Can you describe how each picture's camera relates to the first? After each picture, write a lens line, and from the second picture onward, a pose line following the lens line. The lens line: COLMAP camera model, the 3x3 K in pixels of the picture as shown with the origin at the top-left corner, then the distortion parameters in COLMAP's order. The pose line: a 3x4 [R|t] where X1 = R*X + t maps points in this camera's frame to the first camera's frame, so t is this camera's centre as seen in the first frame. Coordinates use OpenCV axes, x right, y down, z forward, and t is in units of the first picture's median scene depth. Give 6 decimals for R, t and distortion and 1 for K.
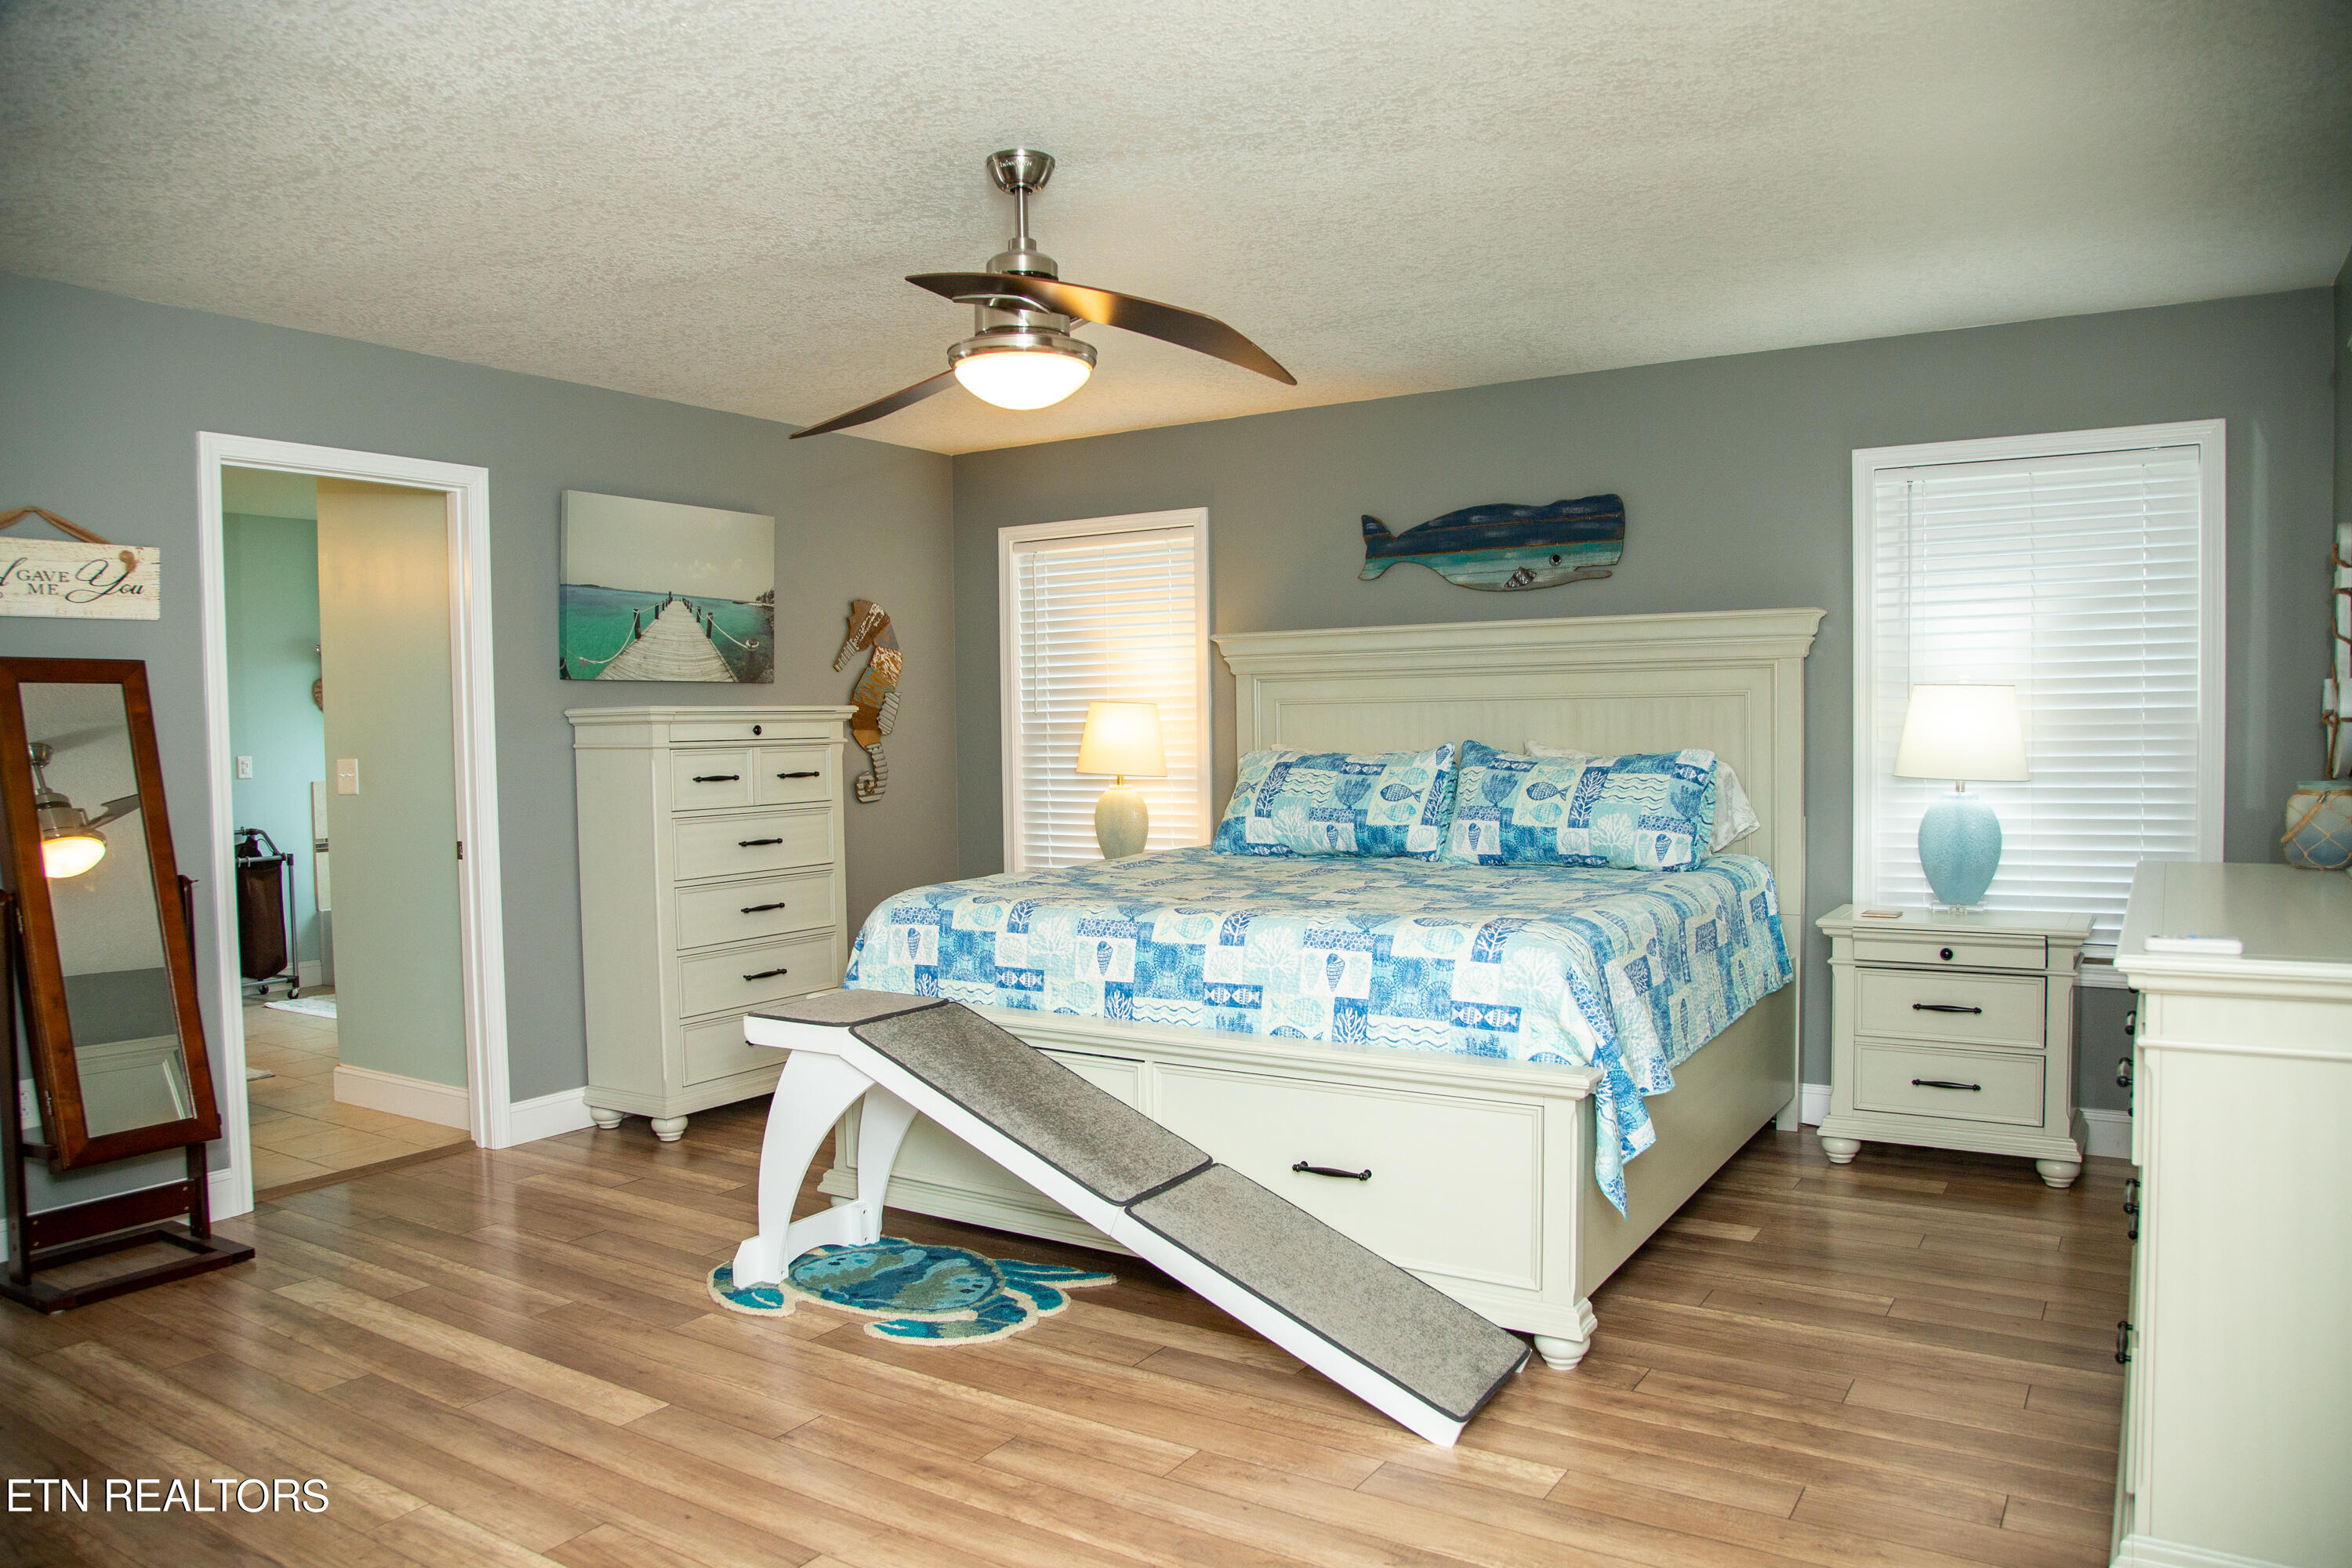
lens RADIAL K [[1613.0, 0, 1178.5], [0, 1613.0, 784.0], [0, 0, 1]] dist [-0.117931, 0.064122]
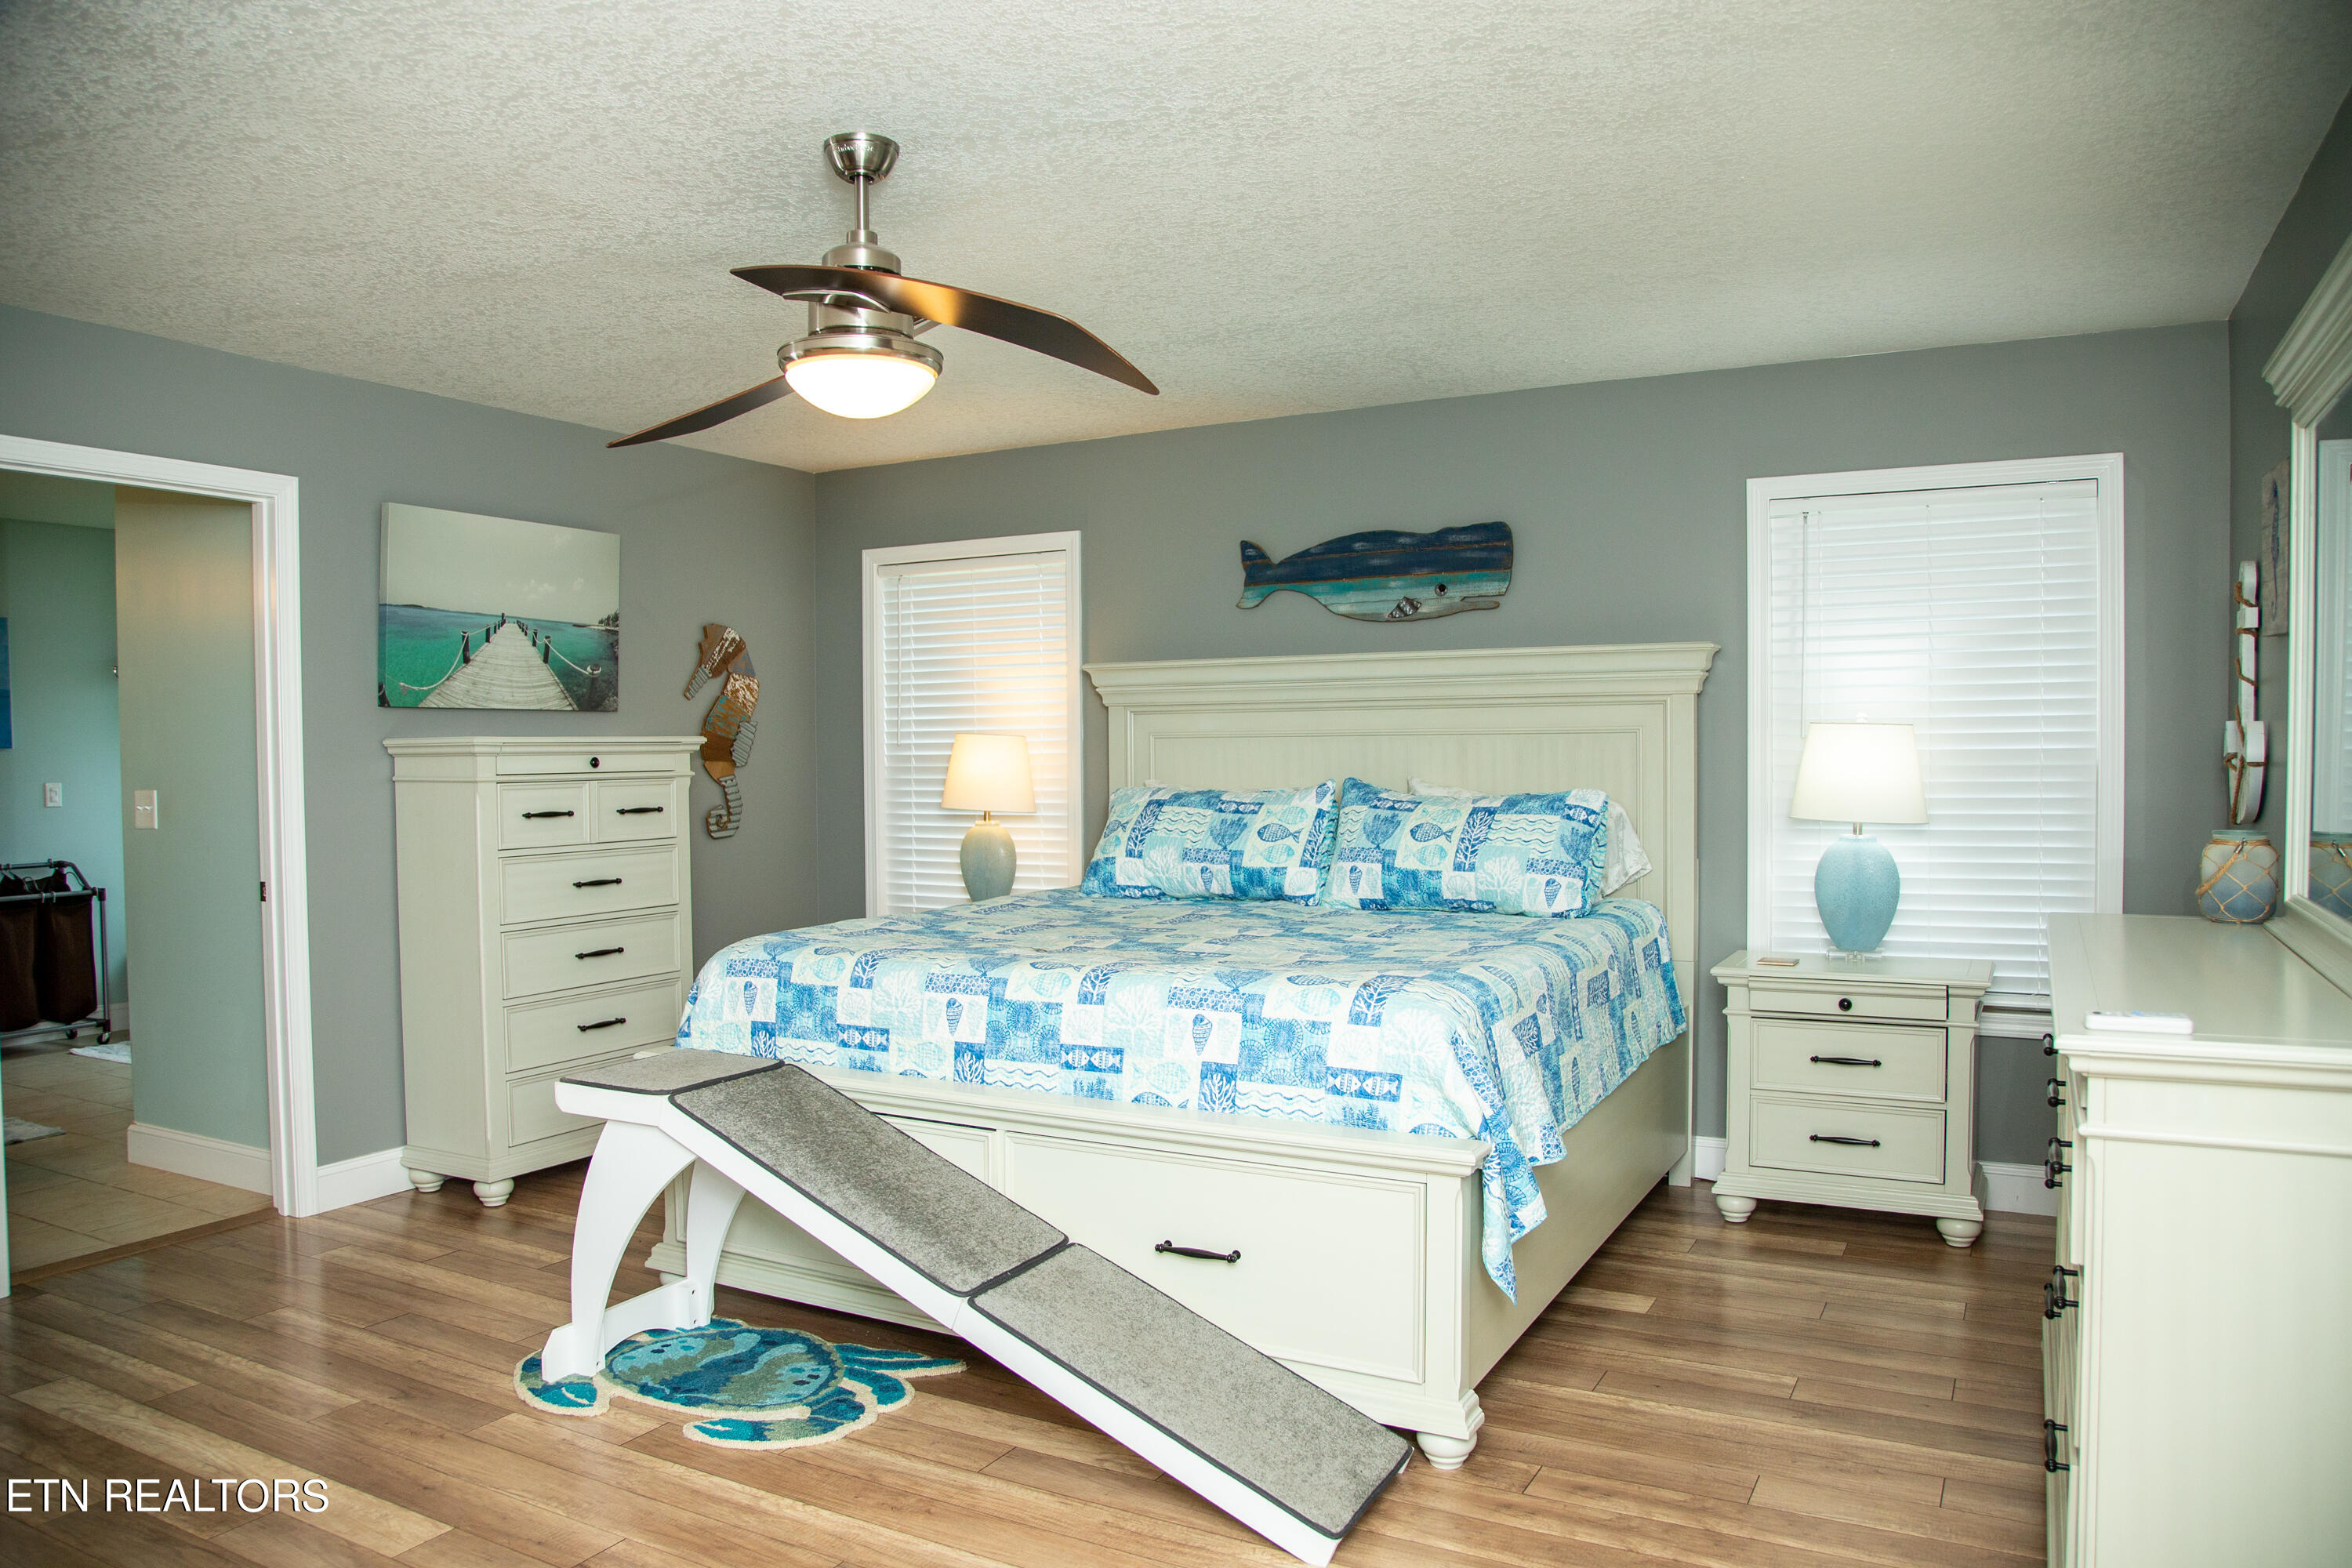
lens RADIAL K [[1613.0, 0, 1178.3], [0, 1613.0, 786.2], [0, 0, 1]] dist [-0.117931, 0.064122]
pose [[0.997650, 0.004670, 0.068352, 0.016730], [-0.003668, 0.999884, -0.014791, -0.009405], [-0.068413, 0.014505, 0.997552, 0.066550]]
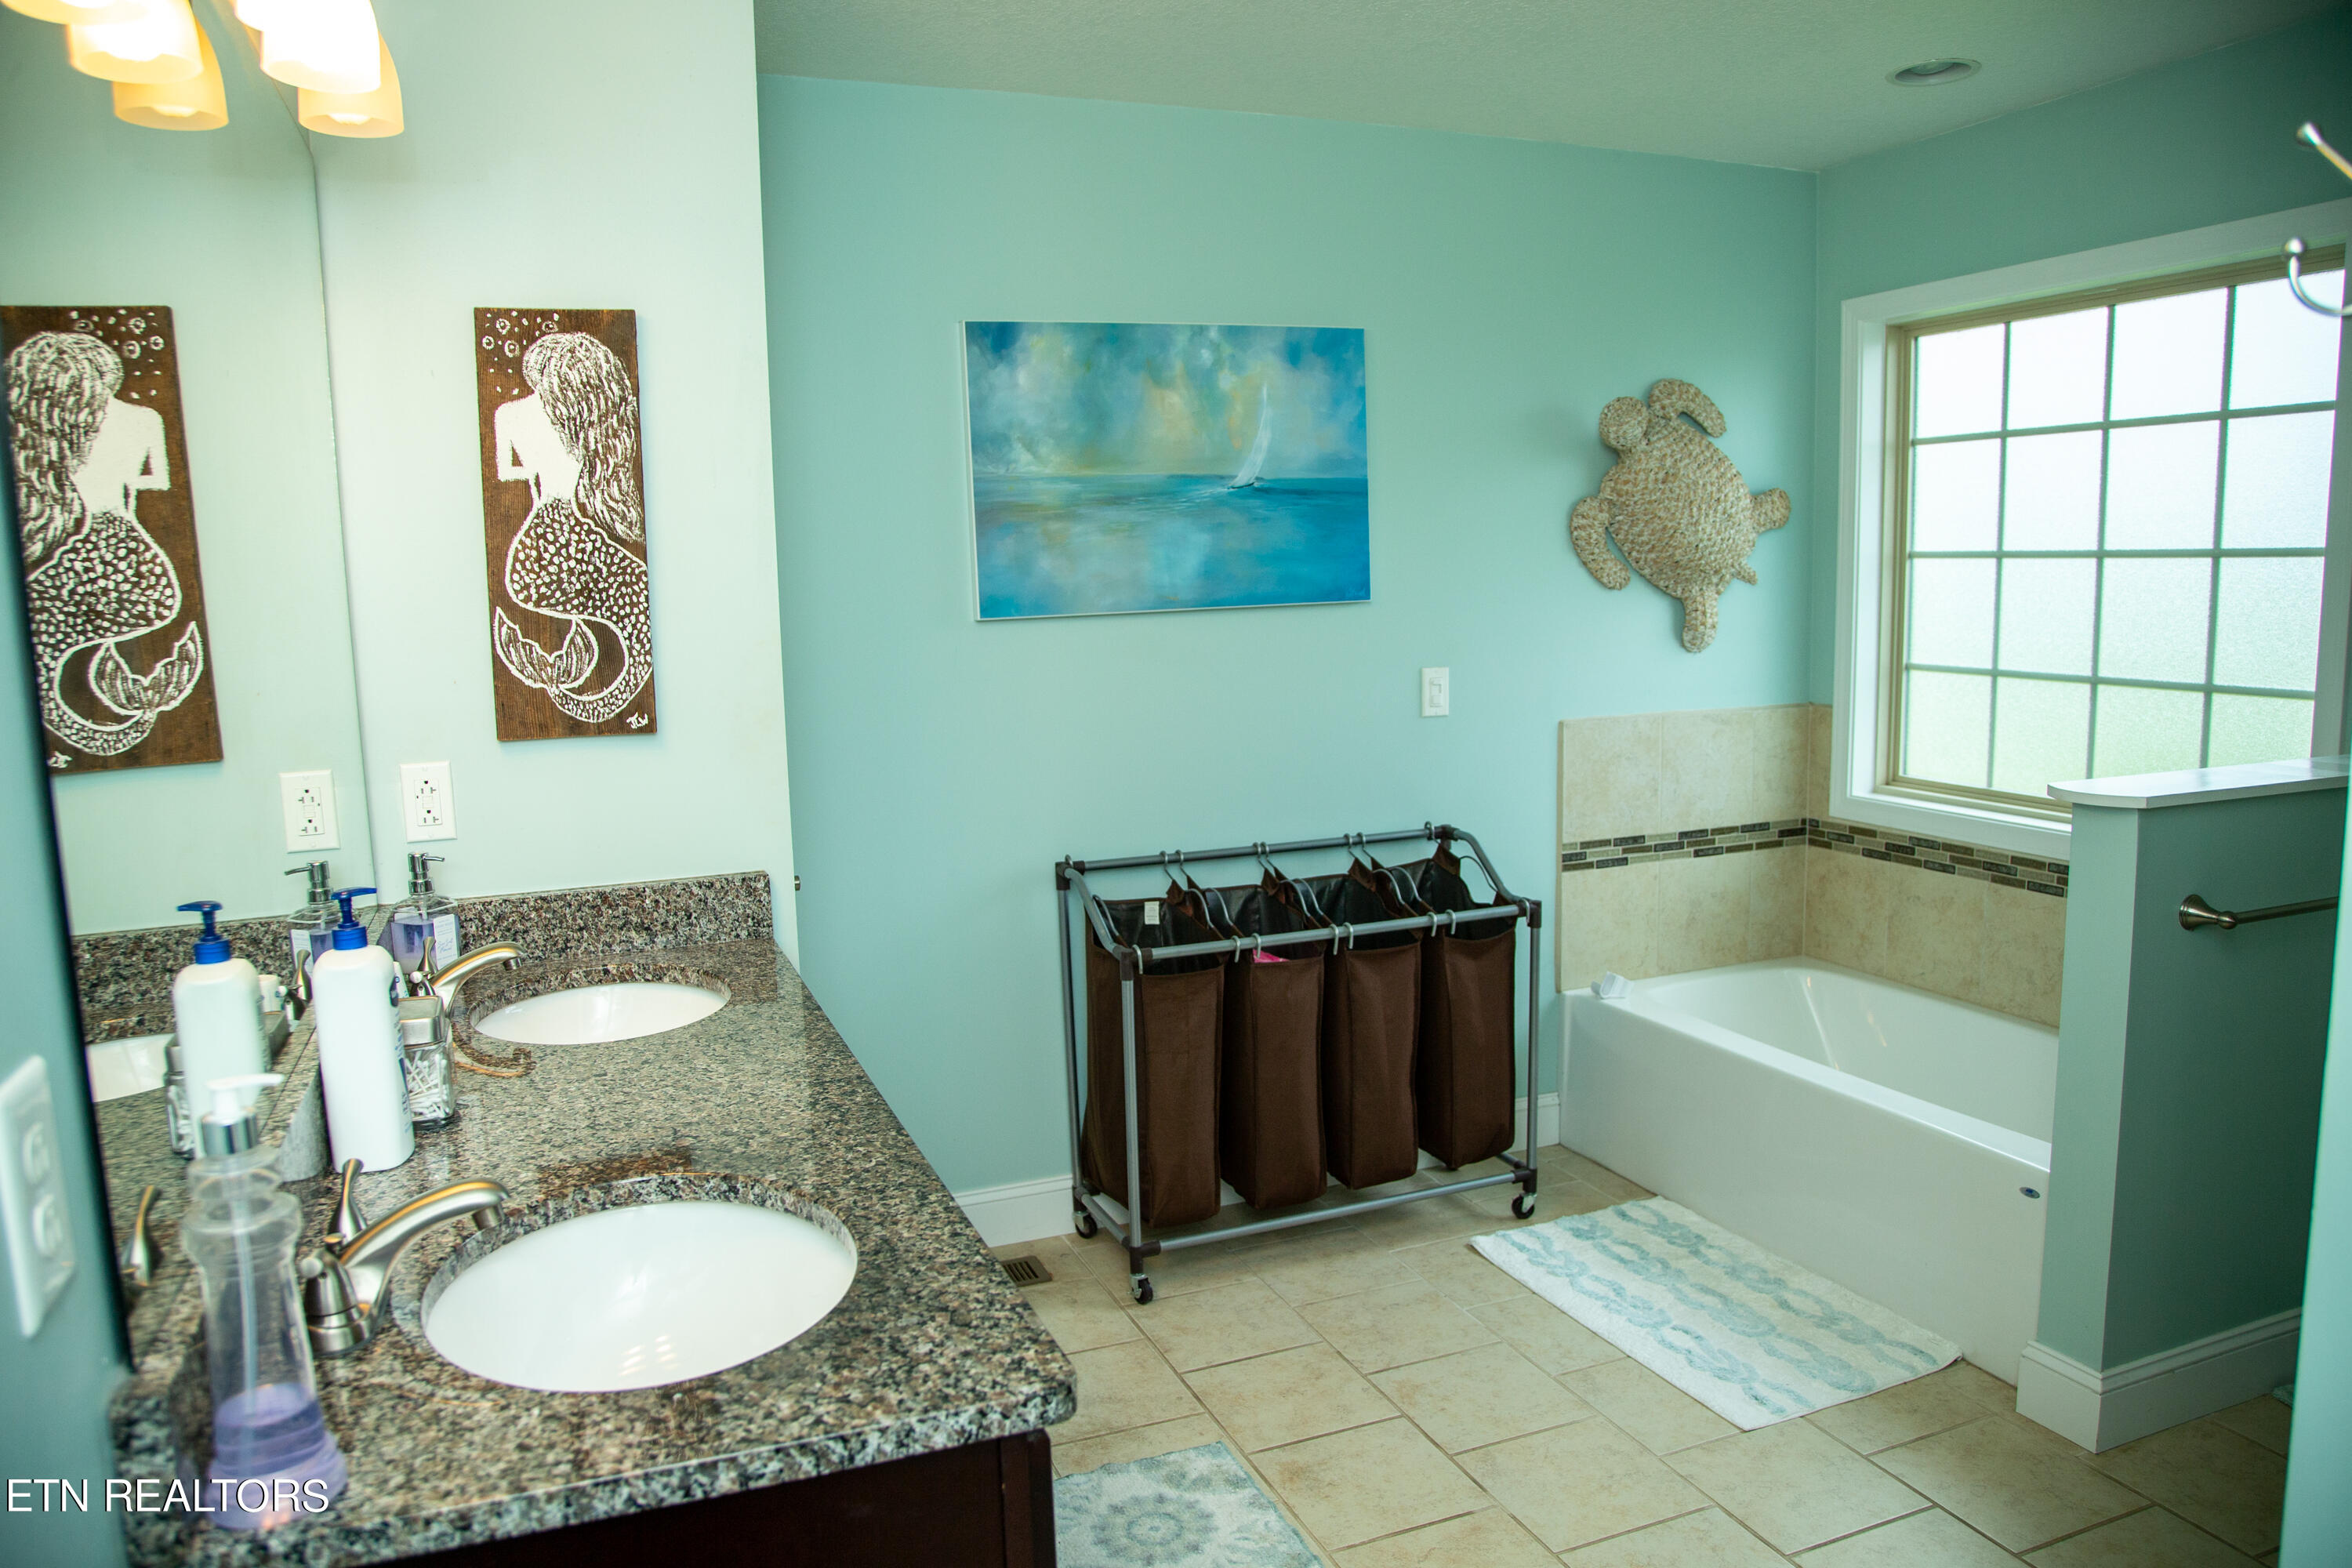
lens RADIAL K [[1613.0, 0, 1172.5], [0, 1613.0, 790.0], [0, 0, 1]] dist [-0.117931, 0.064122]
pose [[0.809645, 0.073976, -0.582240, -0.731250], [-0.009050, 0.993481, 0.113641, -0.068346], [0.586851, -0.086740, 0.805036, 1.085165]]
